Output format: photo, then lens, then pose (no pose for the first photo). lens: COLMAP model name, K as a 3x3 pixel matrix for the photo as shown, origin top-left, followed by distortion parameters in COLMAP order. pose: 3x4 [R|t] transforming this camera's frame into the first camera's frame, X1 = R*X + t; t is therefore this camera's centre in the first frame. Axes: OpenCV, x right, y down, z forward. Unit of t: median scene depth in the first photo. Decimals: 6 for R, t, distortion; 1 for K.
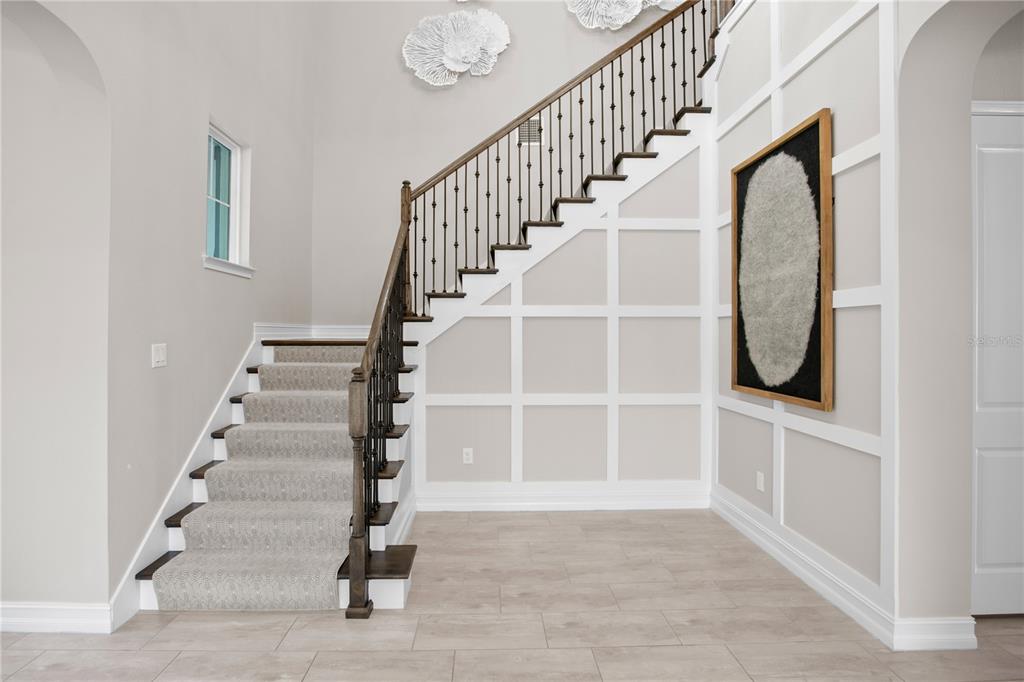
lens RADIAL K [[532.3, 0, 499.7], [0, 532.3, 333.7], [0, 0, 1]] dist [-0.027862, 0.011125]
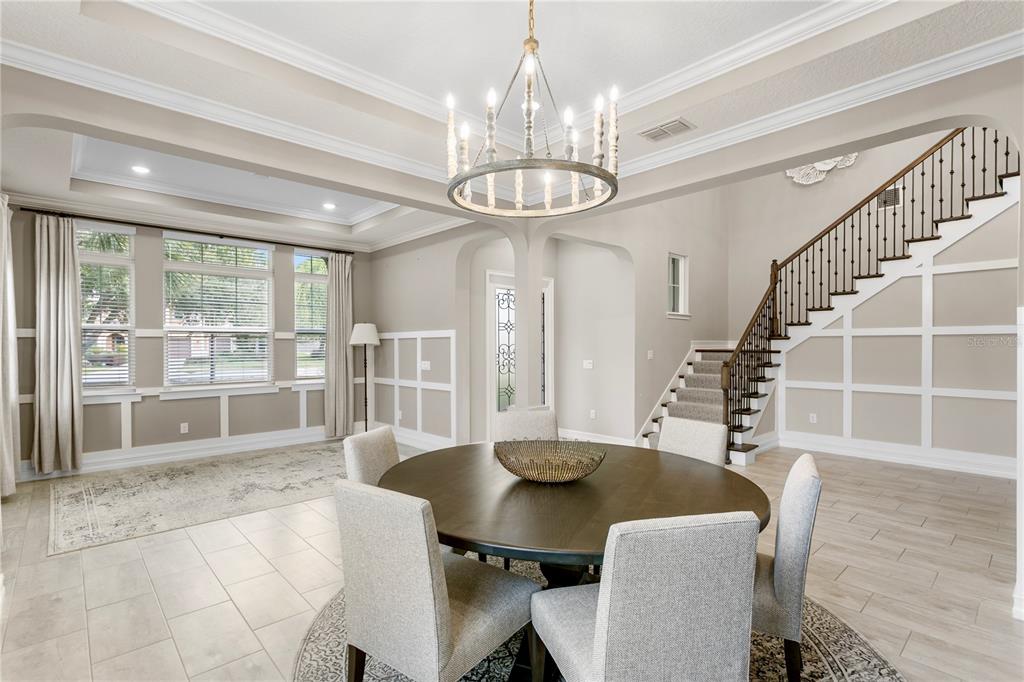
lens RADIAL K [[493.3, 0, 501.0], [0, 493.3, 345.5], [0, 0, 1]] dist [0.004594, -0.000055]
pose [[0.652187, 0.000301, -0.758058, 0.537829], [0.004067, 0.999984, 0.003896, -0.013795], [0.758048, -0.005623, 0.652175, -0.860353]]
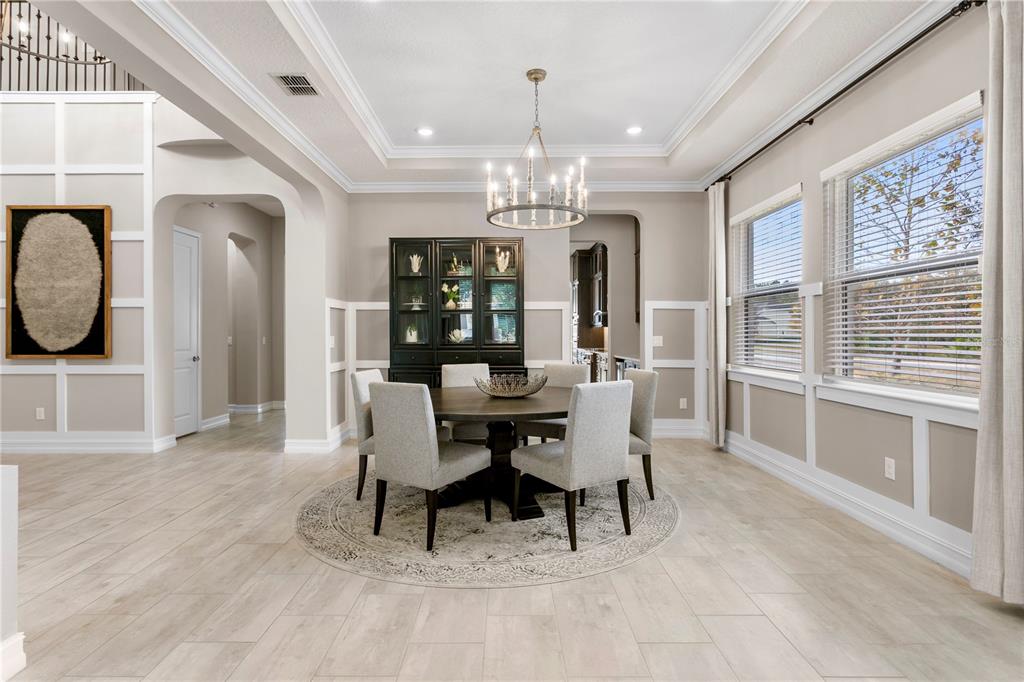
lens RADIAL K [[532.3, 0, 509.1], [0, 532.3, 335.0], [0, 0, 1]] dist [-0.027862, 0.011125]
pose [[0.016505, -0.003199, 0.999859, -0.974259], [-0.000256, 0.999995, 0.003204, 0.037367], [-0.999864, -0.000309, 0.016504, -0.393742]]
